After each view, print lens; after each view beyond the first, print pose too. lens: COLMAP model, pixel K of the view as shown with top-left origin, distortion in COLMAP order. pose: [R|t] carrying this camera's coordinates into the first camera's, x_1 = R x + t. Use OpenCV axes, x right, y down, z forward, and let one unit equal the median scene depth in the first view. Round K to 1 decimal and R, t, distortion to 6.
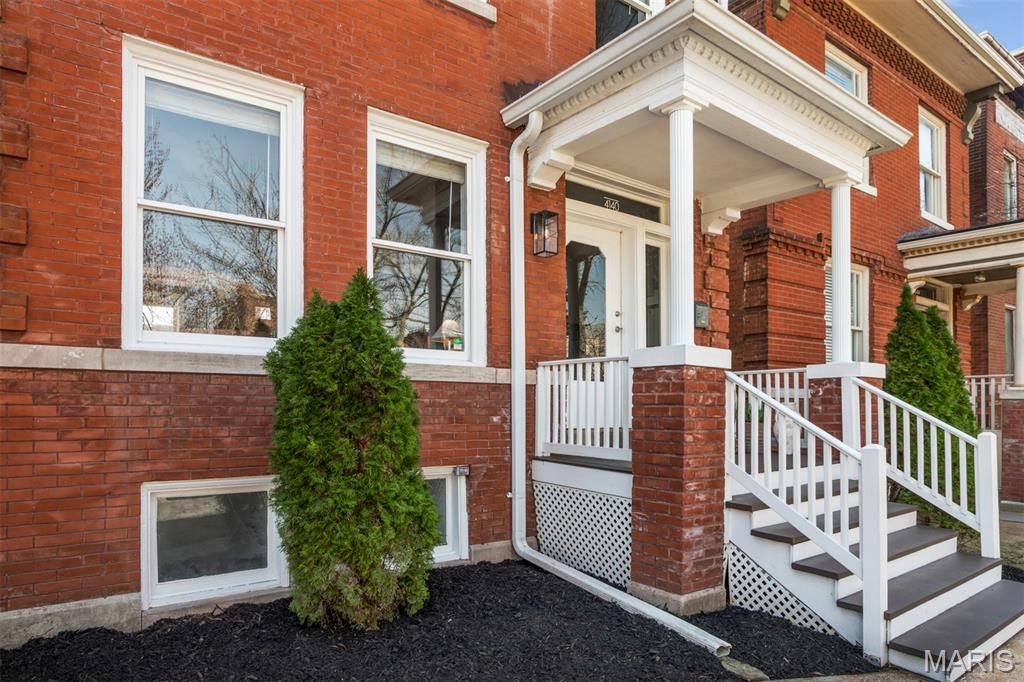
lens RADIAL K [[623.8, 0, 524.4], [0, 623.8, 386.7], [0, 0, 1]] dist [-0.007197, 0.003257]
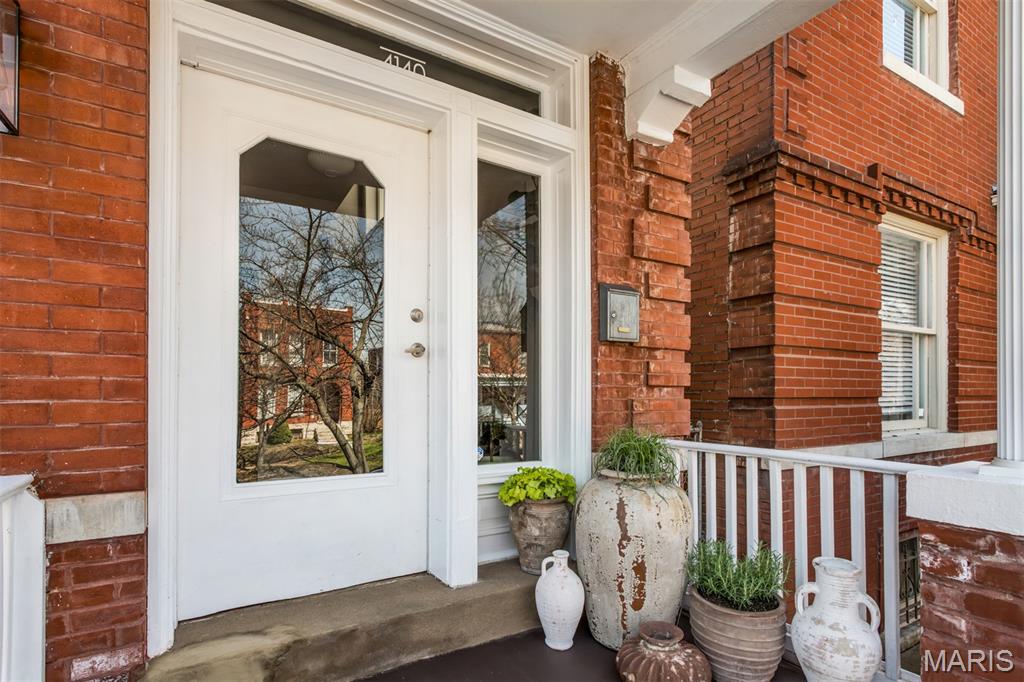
lens RADIAL K [[515.3, 0, 504.0], [0, 515.3, 385.6], [0, 0, 1]] dist [0.002295, -0.002679]
pose [[0.993866, -0.003325, -0.110540, 0.234553], [0.005153, 0.999855, 0.016252, -0.067753], [0.110470, -0.016722, 0.993739, 0.600291]]
